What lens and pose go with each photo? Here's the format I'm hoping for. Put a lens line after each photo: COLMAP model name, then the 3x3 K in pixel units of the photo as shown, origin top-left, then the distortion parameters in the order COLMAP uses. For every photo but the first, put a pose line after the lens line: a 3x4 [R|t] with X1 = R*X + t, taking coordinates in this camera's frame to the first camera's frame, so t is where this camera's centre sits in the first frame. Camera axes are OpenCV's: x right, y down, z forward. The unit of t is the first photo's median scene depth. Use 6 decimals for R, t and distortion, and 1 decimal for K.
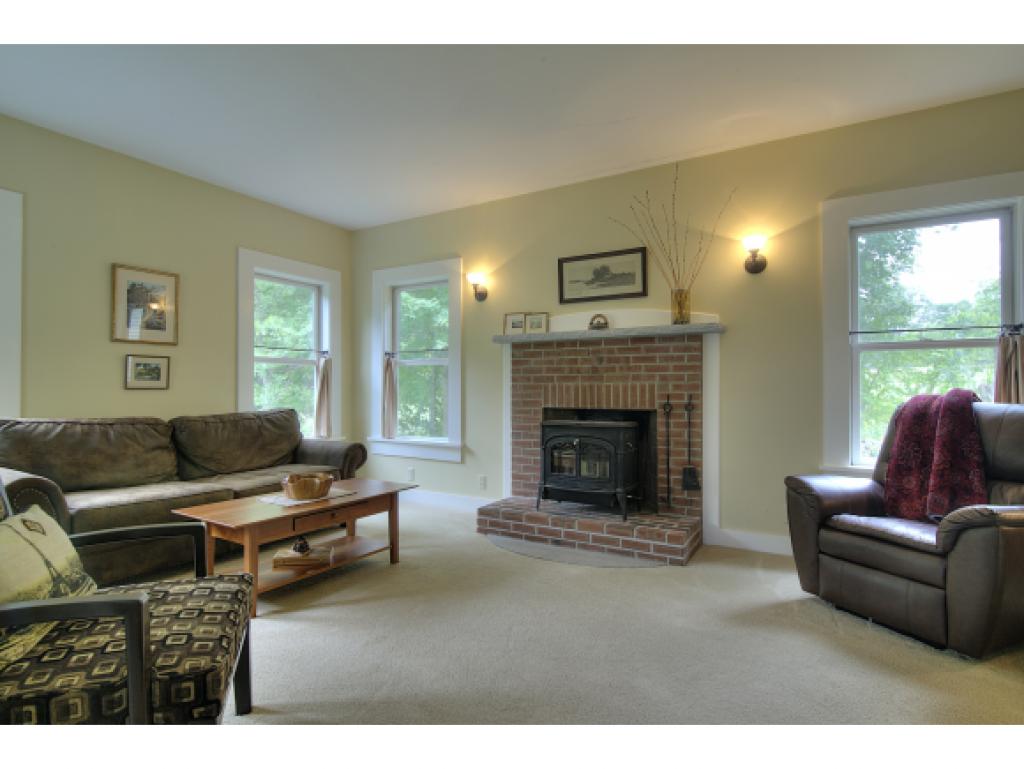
lens RADIAL K [[525.4, 0, 505.5], [0, 525.4, 385.1], [0, 0, 1]] dist [-0.031075, -0.001195]
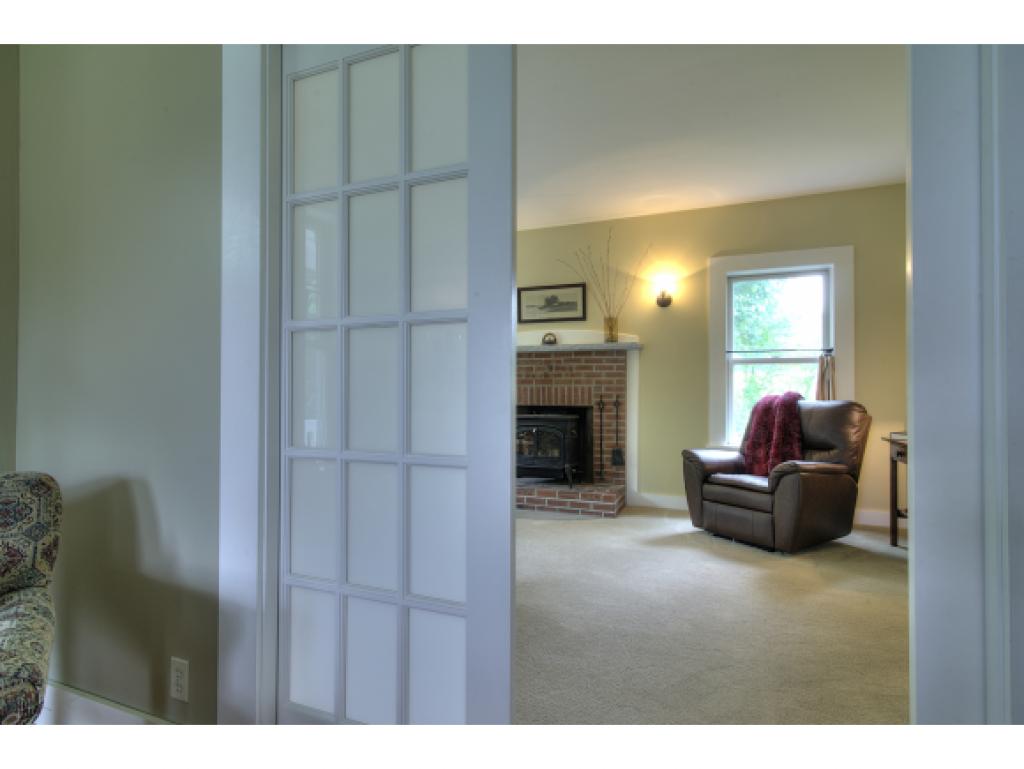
lens RADIAL K [[525.4, 0, 505.6], [0, 525.4, 383.0], [0, 0, 1]] dist [-0.031075, -0.001195]
pose [[0.988548, 0.005420, 0.150807, -0.137211], [-0.004850, 0.999980, -0.004152, -0.005259], [-0.150827, 0.003373, 0.988554, -0.295274]]
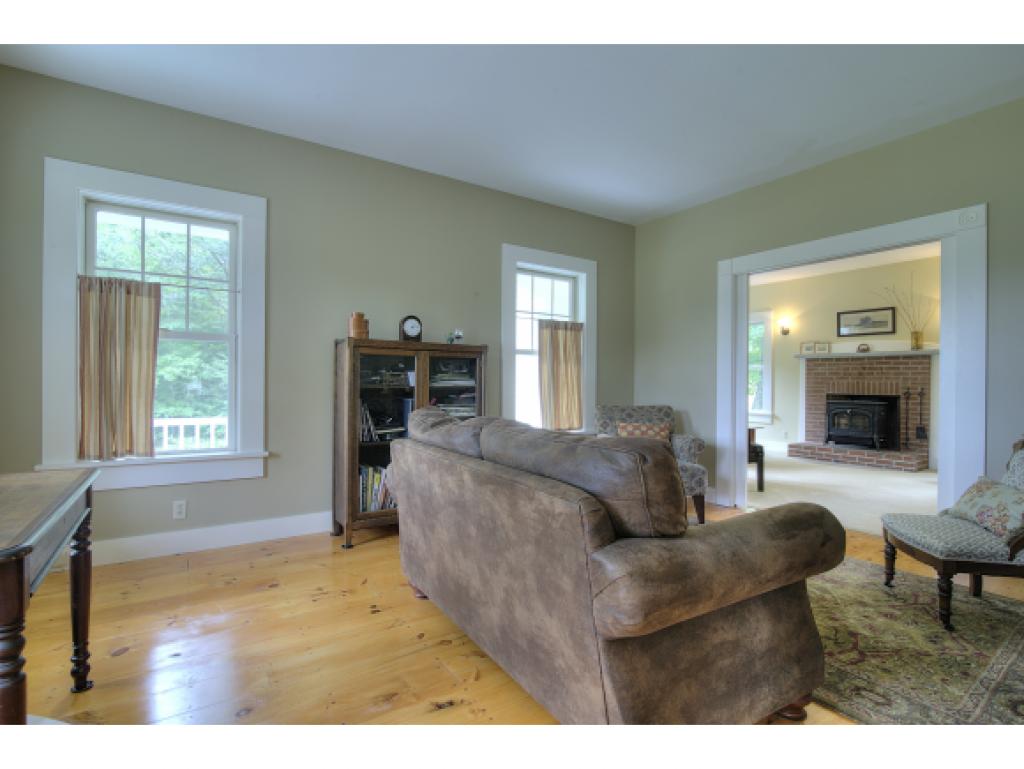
lens RADIAL K [[488.2, 0, 507.7], [0, 488.2, 385.2], [0, 0, 1]] dist [-0.015169, -0.000229]
pose [[0.899951, 0.009923, -0.435878, -0.223591], [-0.003051, 0.999860, 0.016462, -0.014181], [0.435980, -0.013485, 0.899855, -1.179437]]
